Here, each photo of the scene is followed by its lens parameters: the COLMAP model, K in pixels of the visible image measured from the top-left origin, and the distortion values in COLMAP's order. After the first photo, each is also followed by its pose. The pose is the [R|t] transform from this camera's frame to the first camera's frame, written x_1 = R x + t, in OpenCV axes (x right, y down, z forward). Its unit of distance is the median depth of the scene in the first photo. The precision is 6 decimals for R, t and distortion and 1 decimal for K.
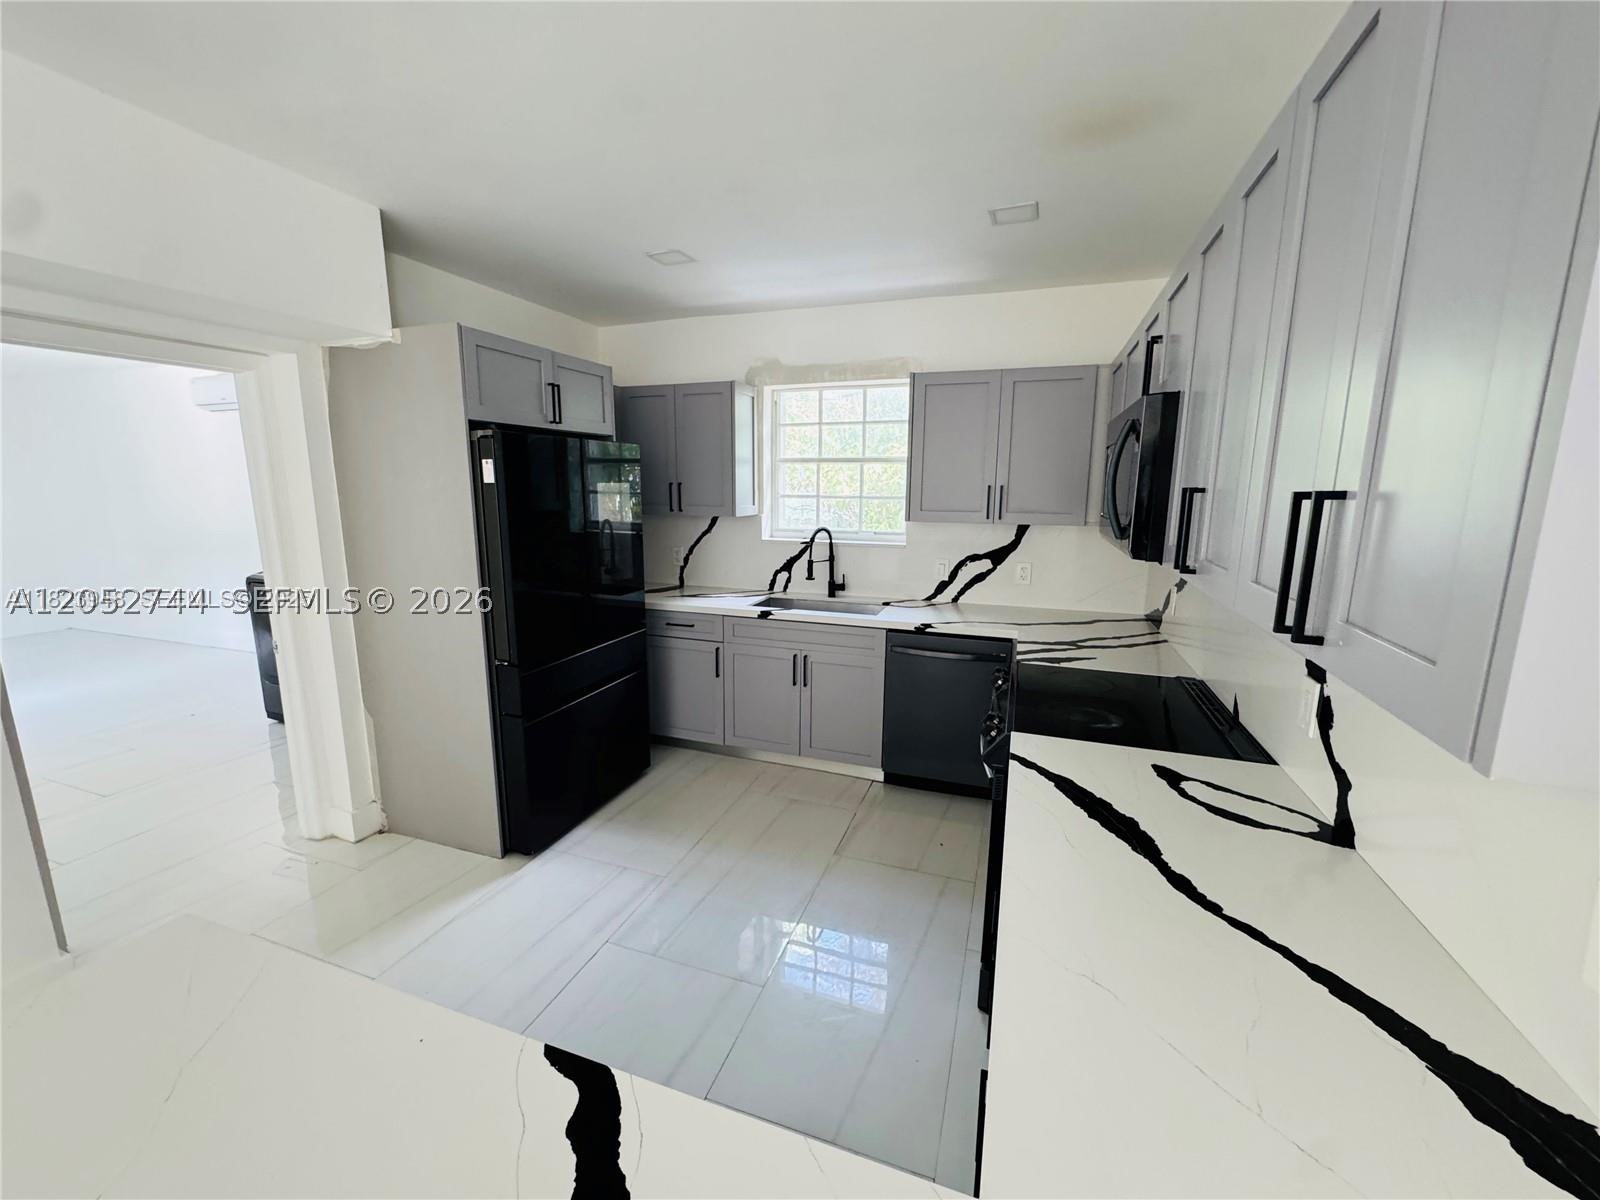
lens RADIAL K [[641.5, 0, 801.7], [0, 641.5, 598.1], [0, 0, 1]] dist [-0.000325, -0.000117]
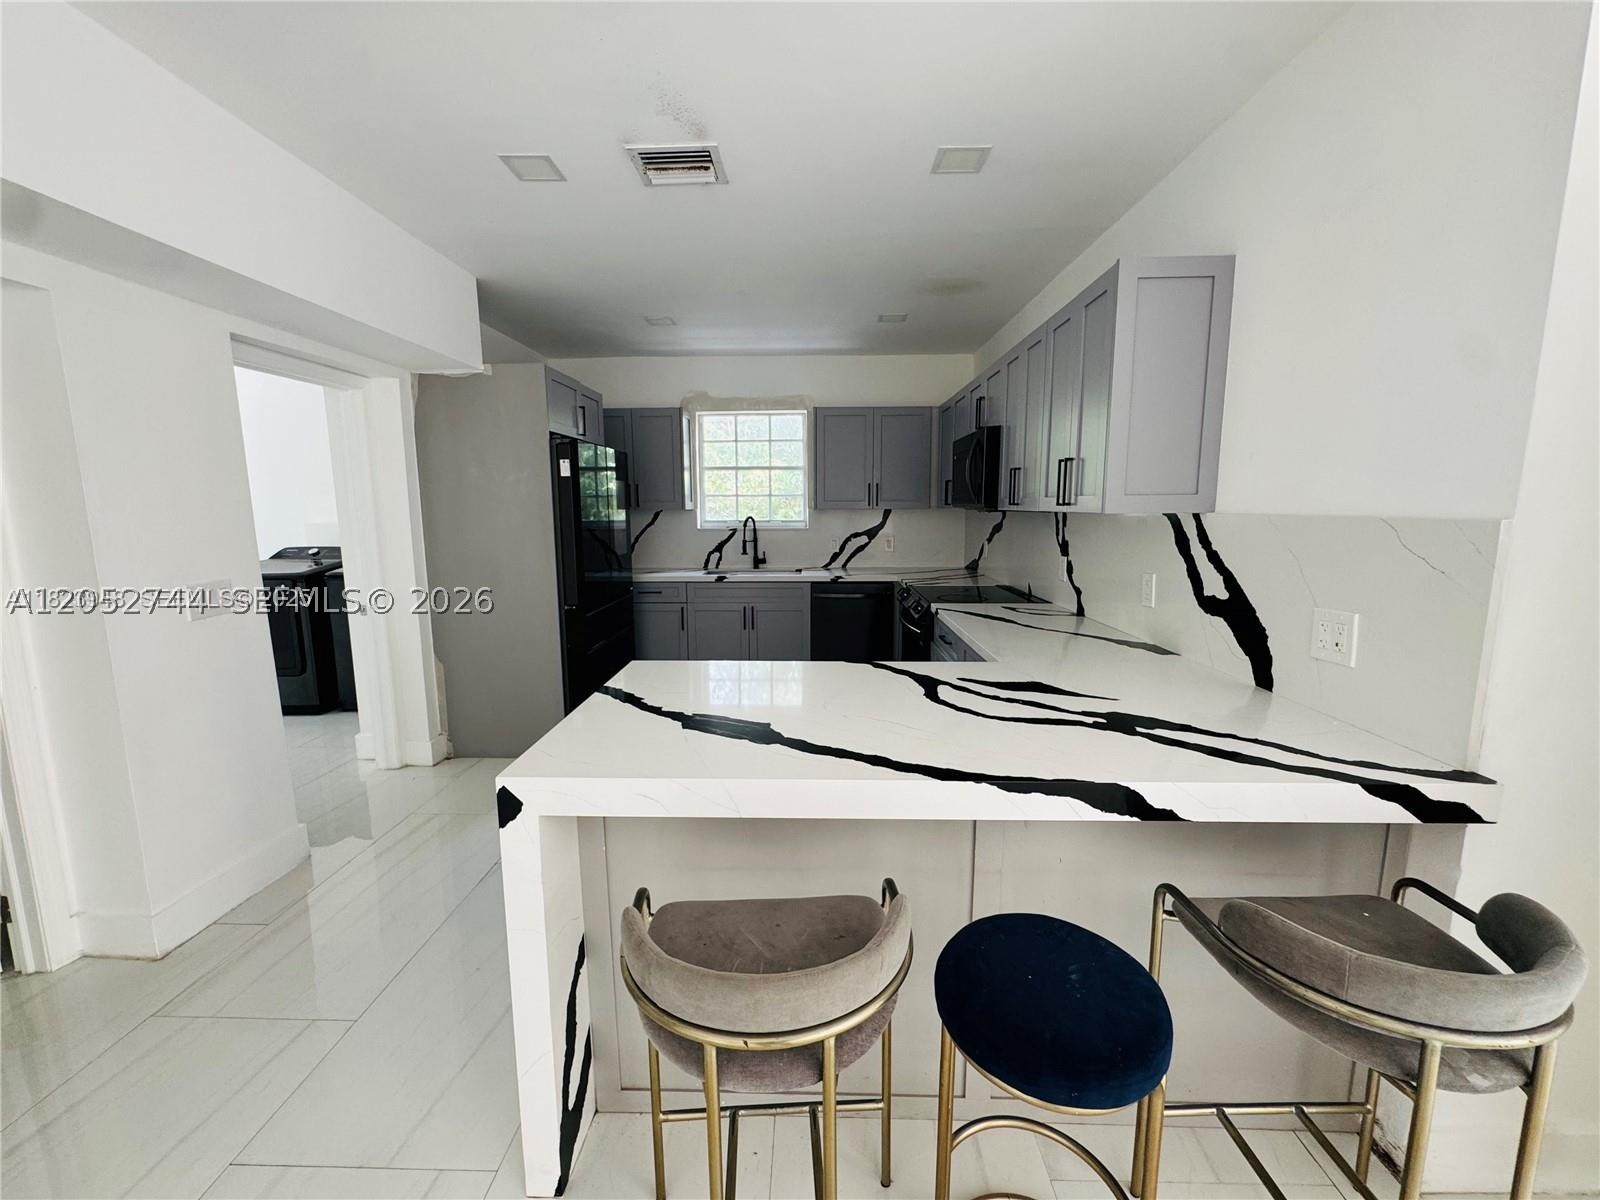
lens RADIAL K [[641.5, 0, 802.3], [0, 641.5, 596.5], [0, 0, 1]] dist [-0.000325, -0.000117]
pose [[0.950115, -0.055434, 0.306934, -0.301939], [0.066488, 0.997457, -0.025666, 0.106012], [-0.304731, 0.044793, 0.951385, -0.333319]]
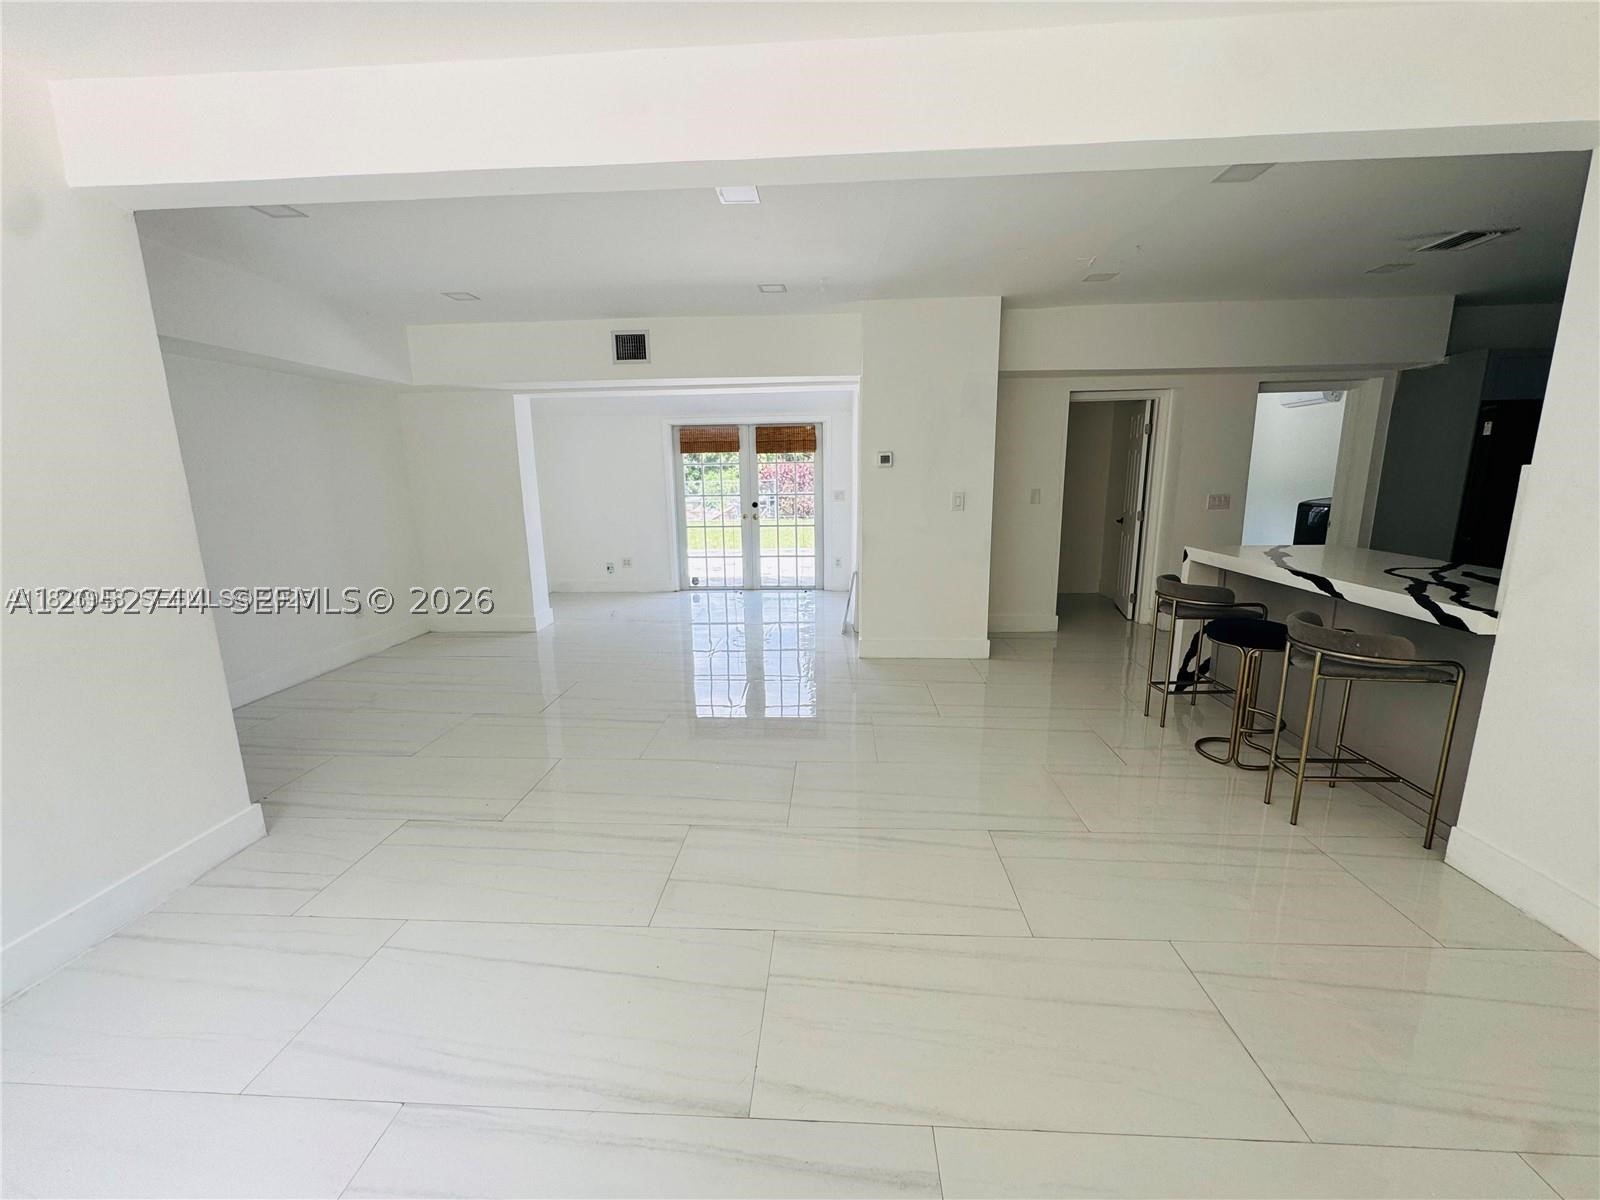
lens RADIAL K [[641.5, 0, 802.7], [0, 641.5, 593.8], [0, 0, 1]] dist [-0.000325, -0.000117]
pose [[0.280889, 0.170523, -0.944470, 0.516369], [-0.156864, 0.979013, 0.130108, 0.222855], [0.946834, 0.111607, 0.301743, -0.902549]]
